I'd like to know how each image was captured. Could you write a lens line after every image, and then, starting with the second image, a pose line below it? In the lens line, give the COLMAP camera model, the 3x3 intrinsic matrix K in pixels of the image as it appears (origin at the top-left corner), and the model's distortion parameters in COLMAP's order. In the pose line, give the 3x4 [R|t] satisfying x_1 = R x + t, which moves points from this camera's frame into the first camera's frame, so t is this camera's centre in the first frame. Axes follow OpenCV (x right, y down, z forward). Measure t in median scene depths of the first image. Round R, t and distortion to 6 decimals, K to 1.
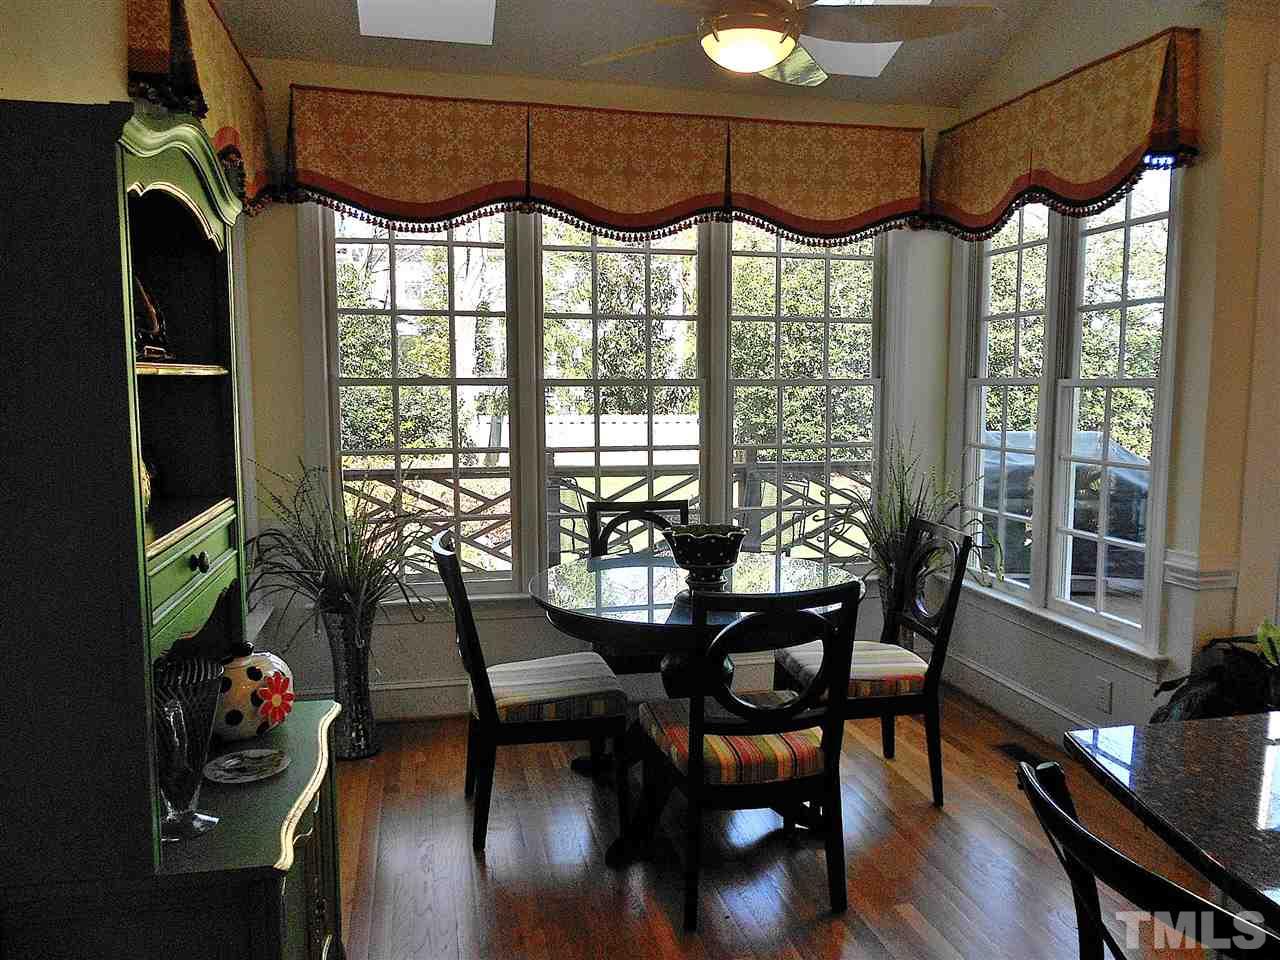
lens RADIAL K [[974.4, 0, 627.5], [0, 974.4, 502.2], [0, 0, 1]] dist [-0.009877, -0.015015]
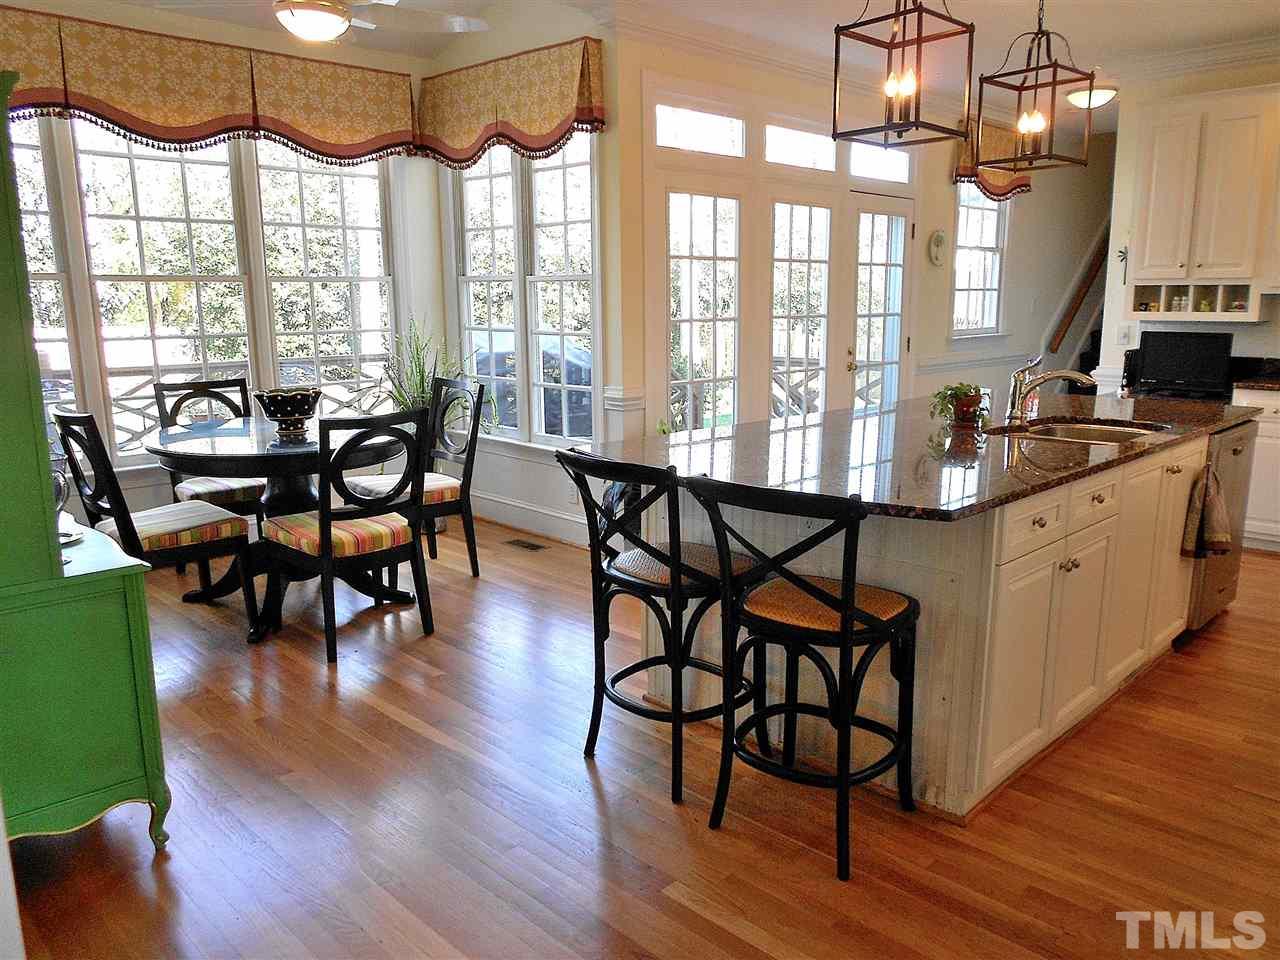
lens RADIAL K [[974.4, 0, 645.7], [0, 974.4, 483.7], [0, 0, 1]] dist [-0.009877, -0.015015]
pose [[0.846414, -0.103044, 0.522461, -0.162021], [0.065188, 0.993771, 0.090391, 0.051107], [-0.528520, -0.042450, 0.847859, -0.269457]]
